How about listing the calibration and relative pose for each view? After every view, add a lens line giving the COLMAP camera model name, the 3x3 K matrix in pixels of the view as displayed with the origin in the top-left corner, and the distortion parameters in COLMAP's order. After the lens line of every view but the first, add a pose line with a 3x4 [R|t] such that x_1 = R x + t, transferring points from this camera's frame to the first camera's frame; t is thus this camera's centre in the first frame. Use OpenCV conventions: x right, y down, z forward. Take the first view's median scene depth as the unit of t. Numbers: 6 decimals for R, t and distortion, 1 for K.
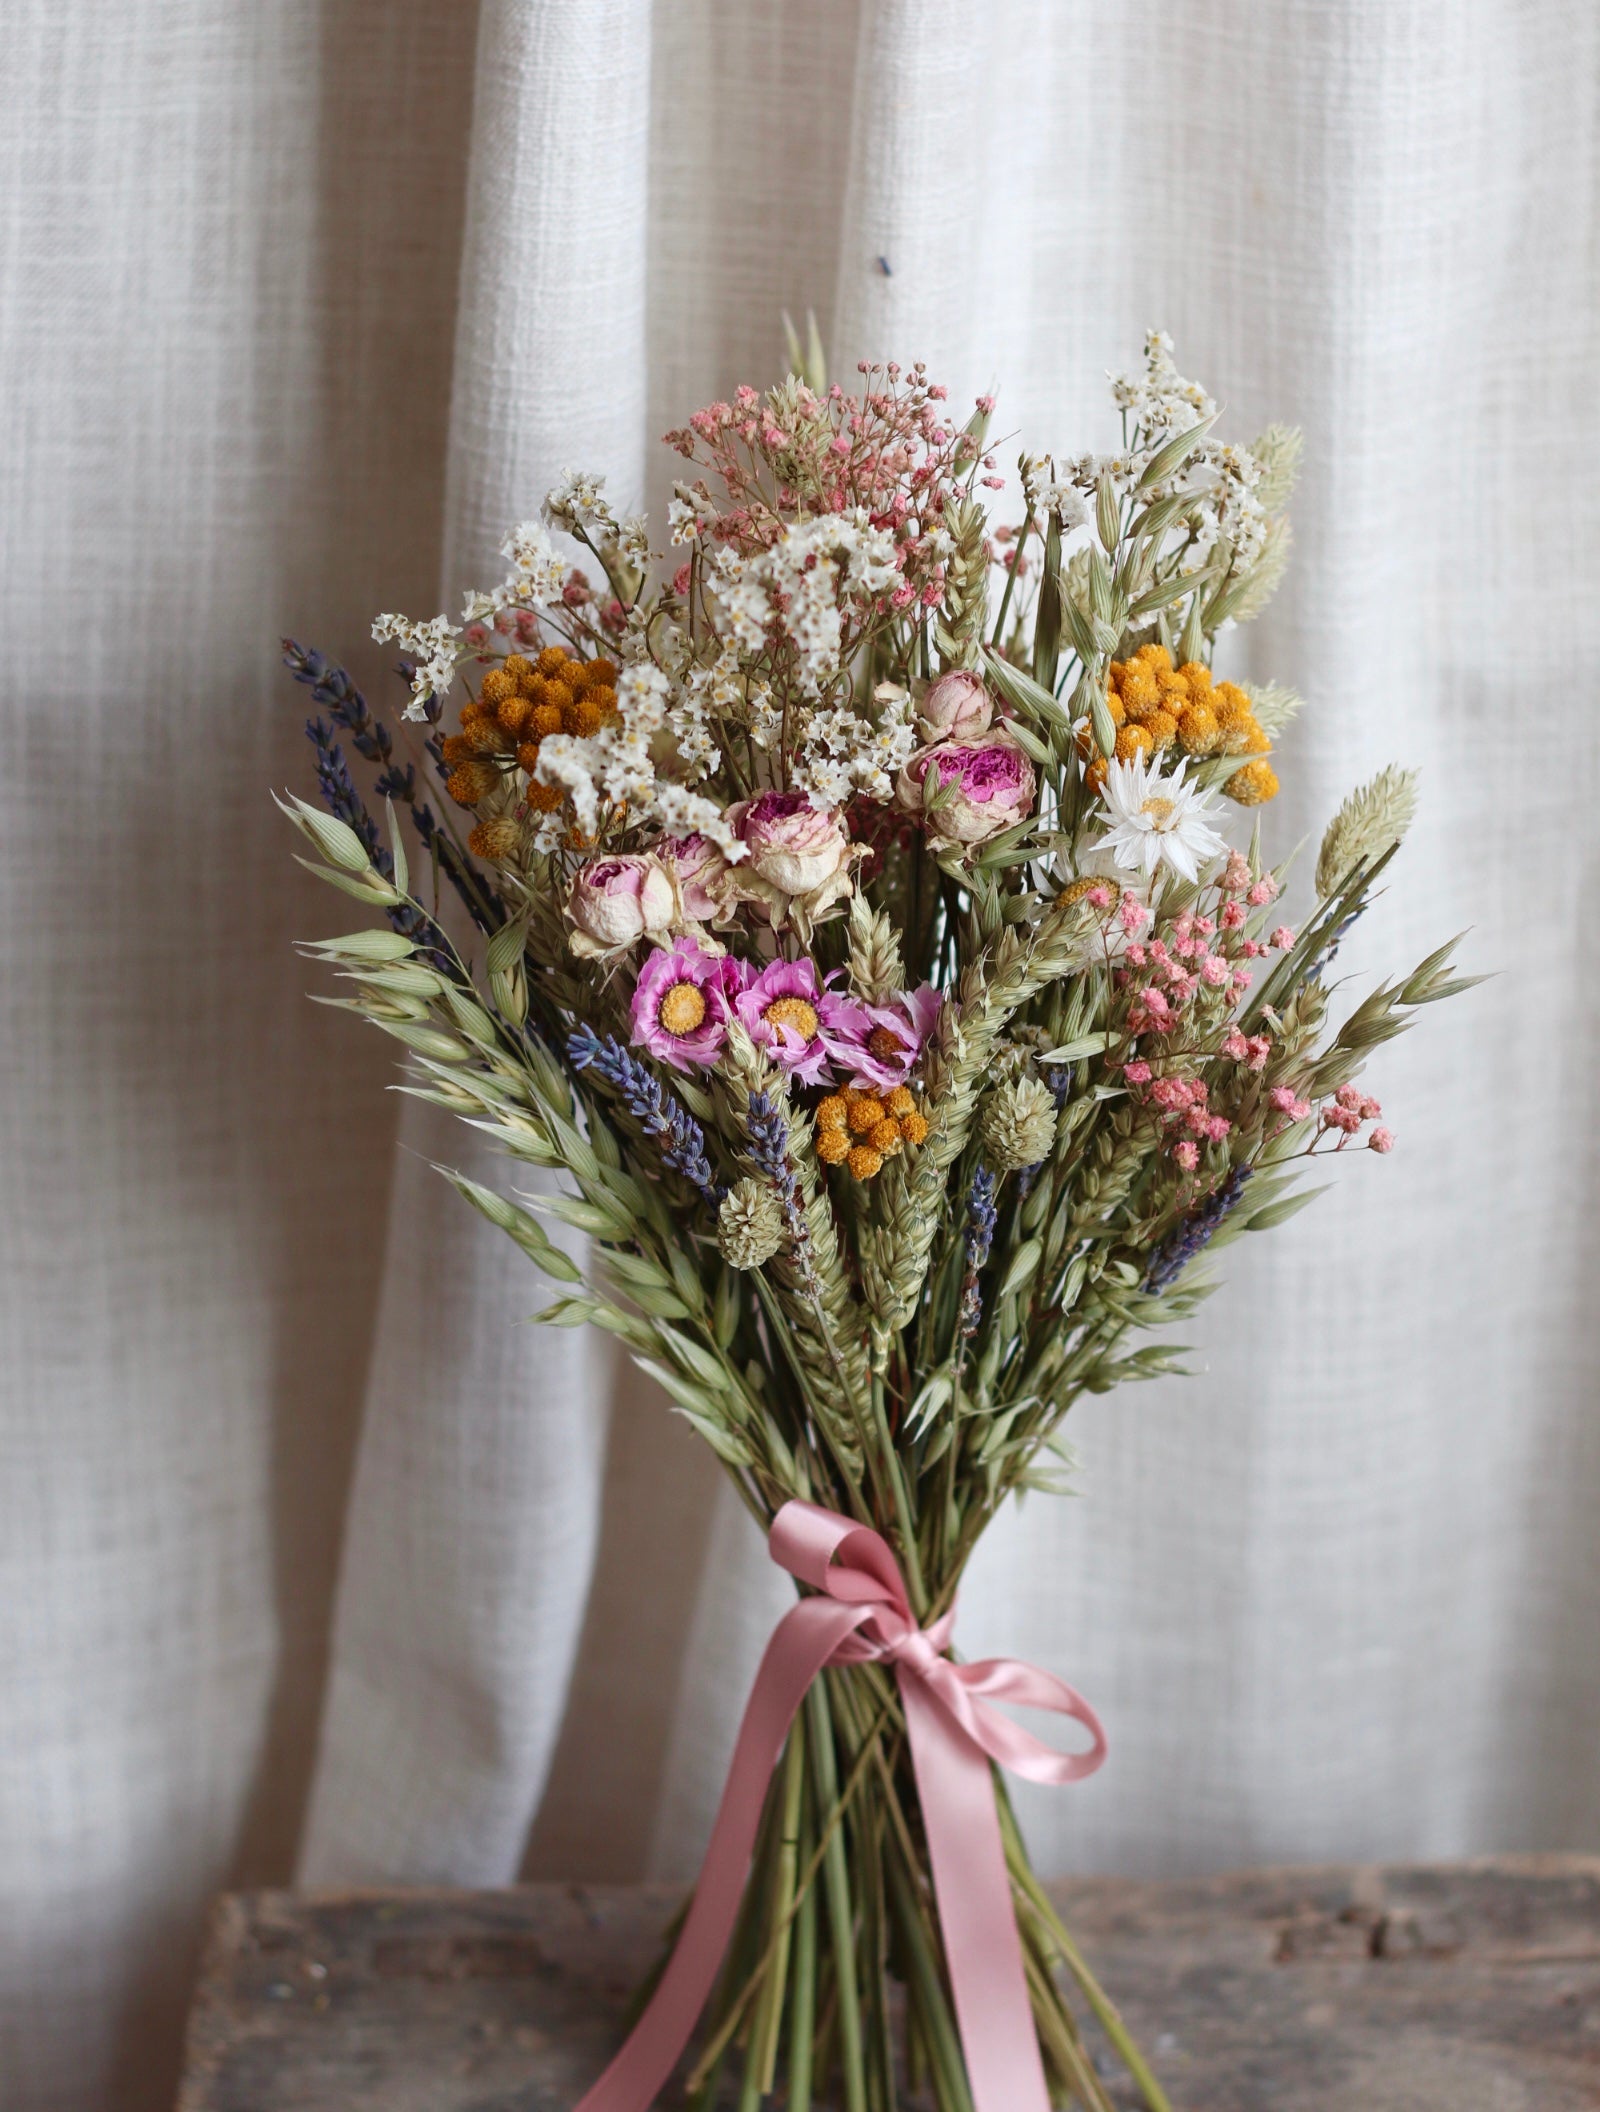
lens RADIAL K [[5810.0, 0, 869.8], [0, 5810.0, 1110.2], [0, 0, 1]] dist [-0.075744, 0.000000]
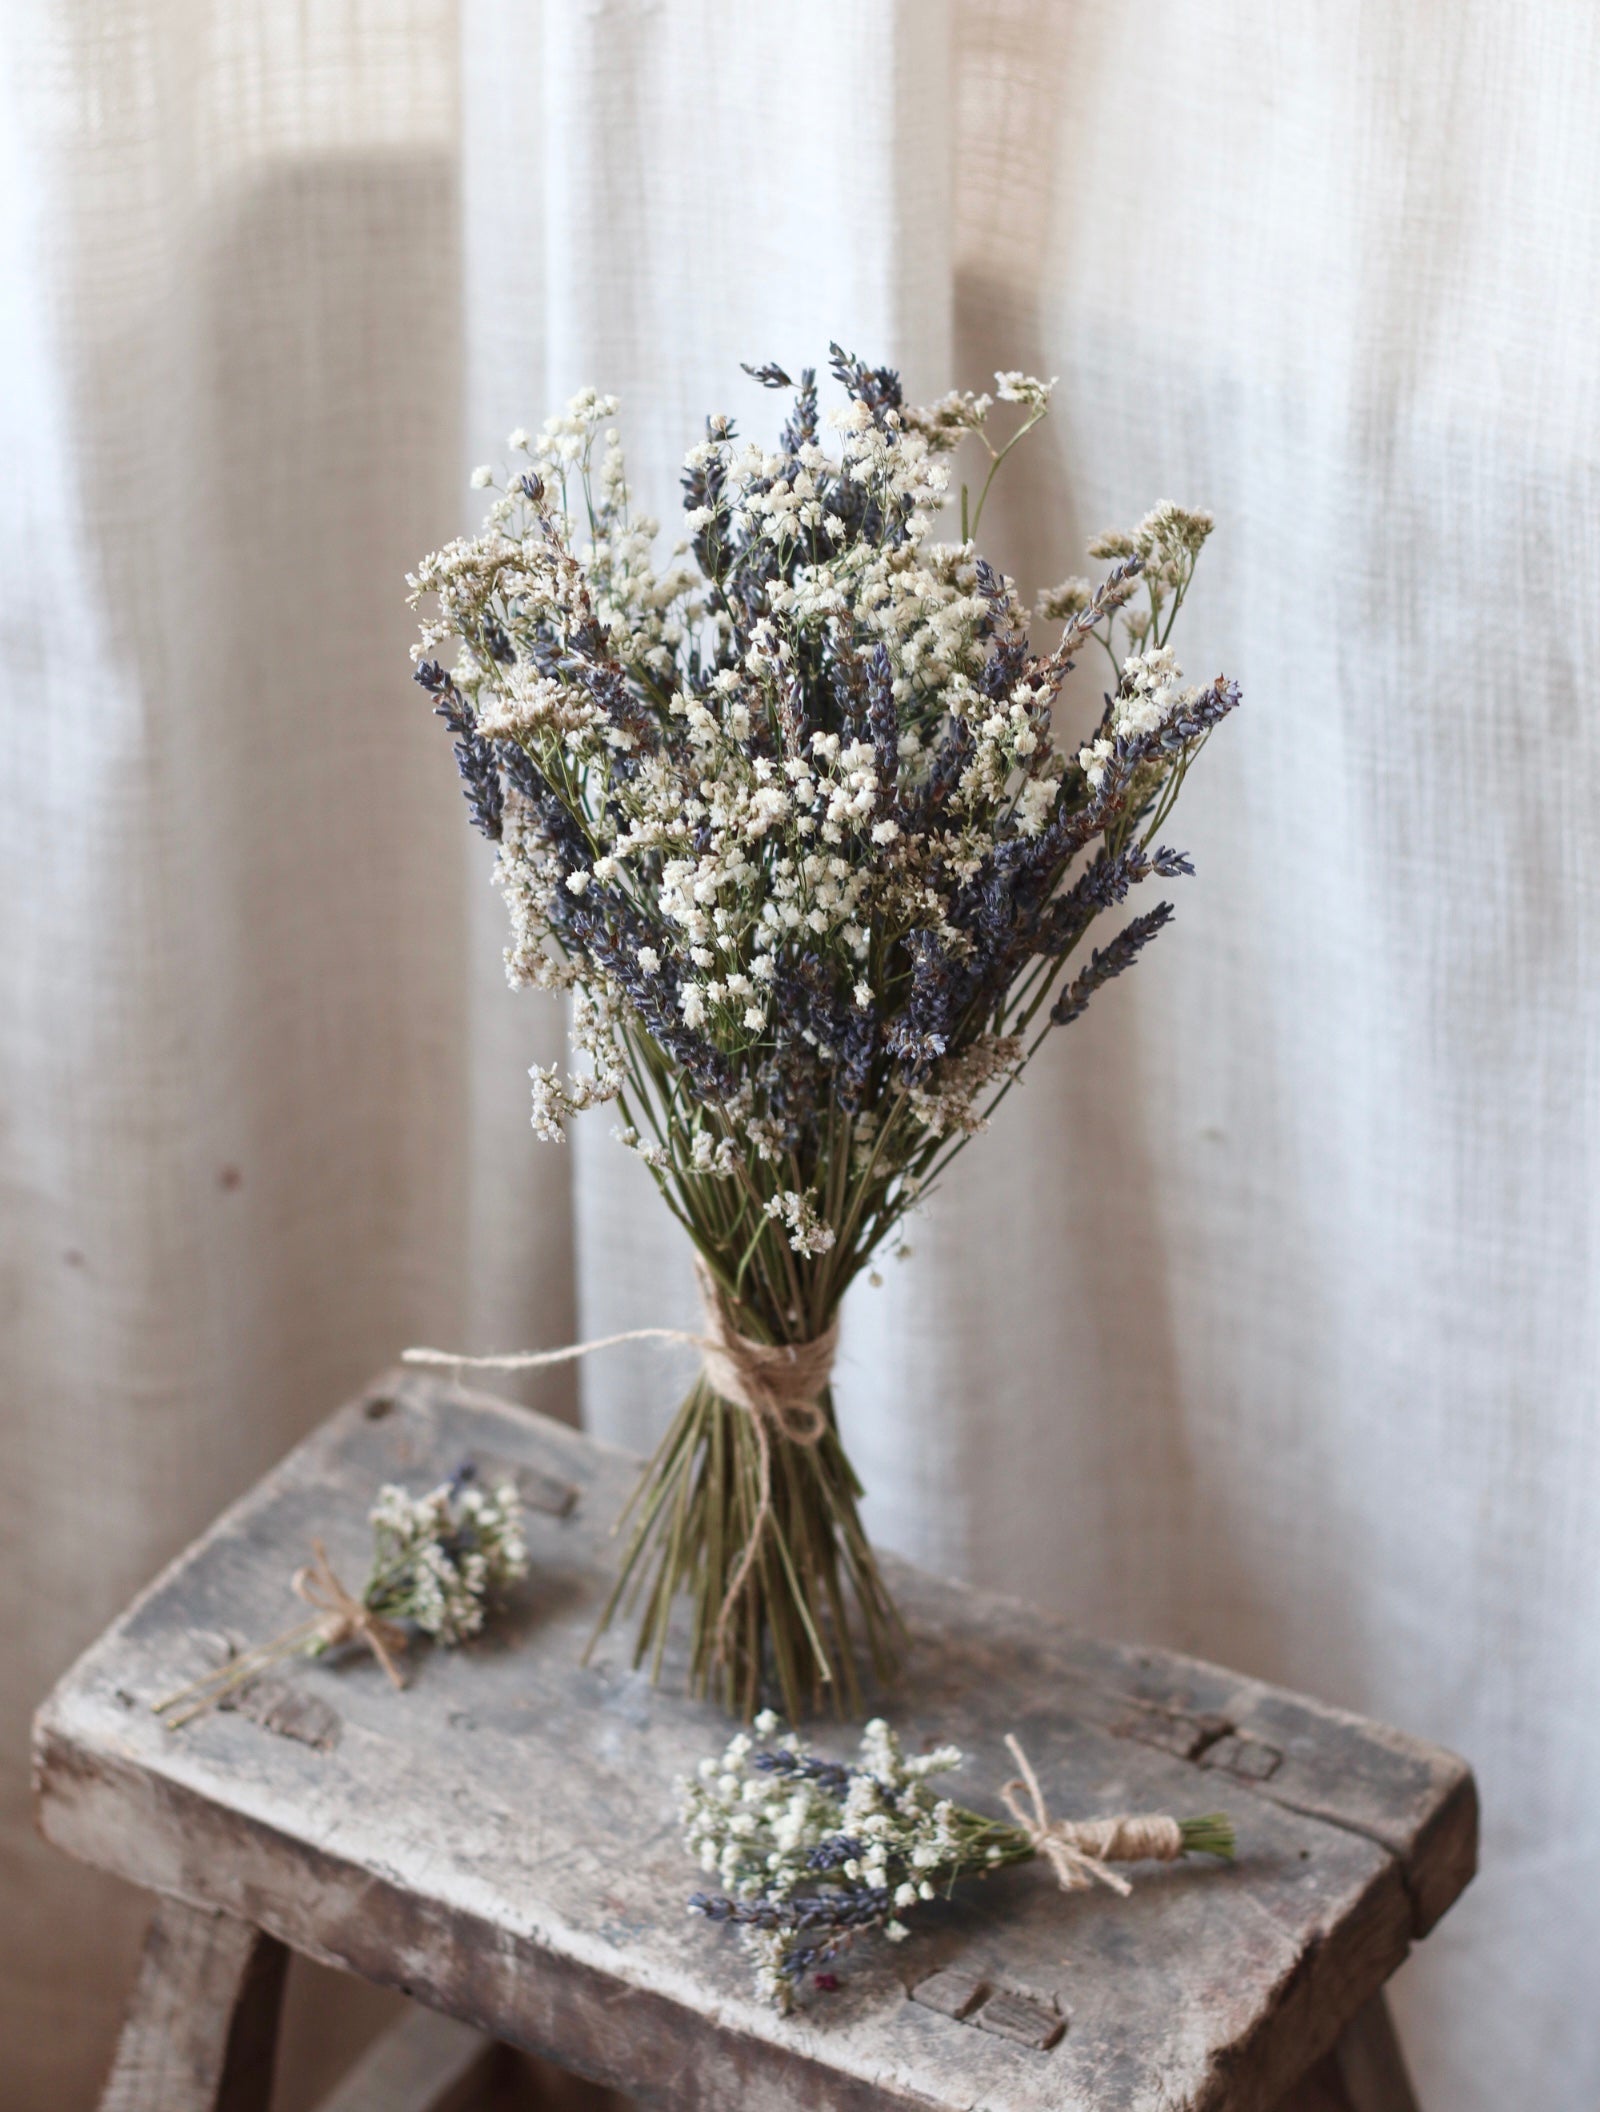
lens RADIAL K [[5810.0, 0, 785.4], [0, 5810.0, 1046.3], [0, 0, 1]] dist [-0.075744, 0.000000]
pose [[0.853899, 0.307219, -0.420086, 0.456466], [-0.268433, 0.951512, 0.150226, -0.133759], [0.445870, -0.015513, 0.894963, -0.031425]]
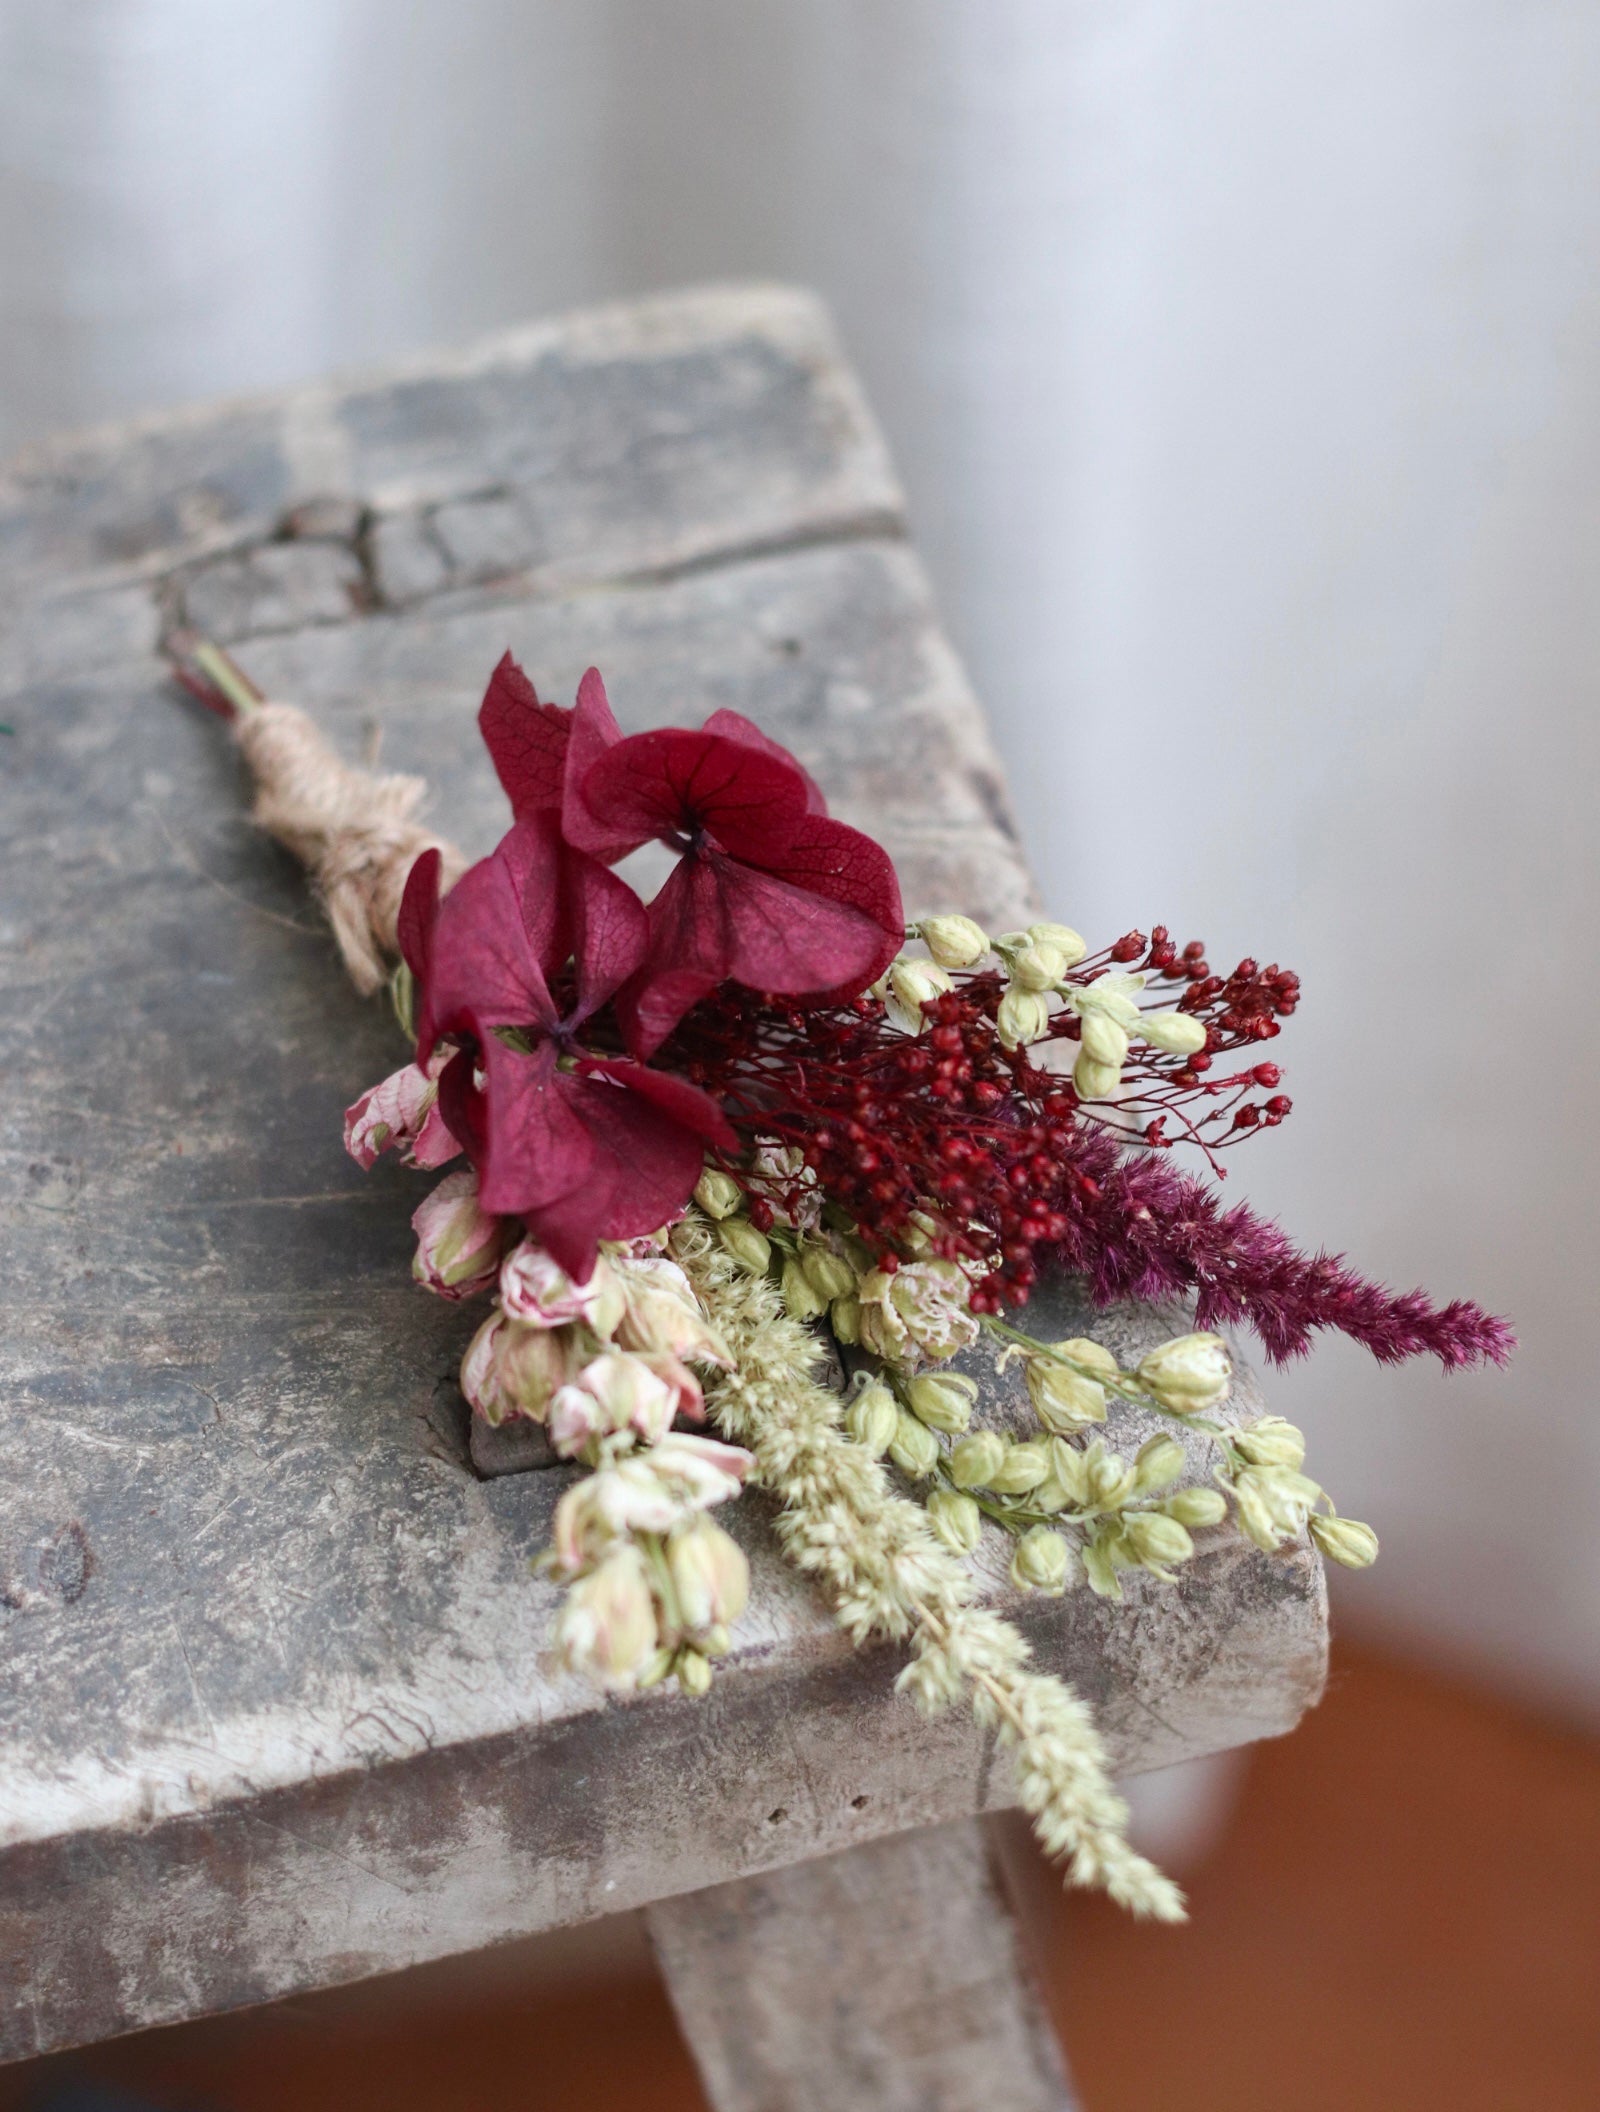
lens RADIAL K [[5959.4, 0, 806.3], [0, 5959.4, 1066.2], [0, 0, 1]] dist [-0.206428, 0.000000]
pose [[0.957838, -0.197272, 0.208880, 0.012580], [0.101542, 0.912535, 0.396193, -0.009974], [-0.268768, -0.358279, 0.894092, 0.551764]]
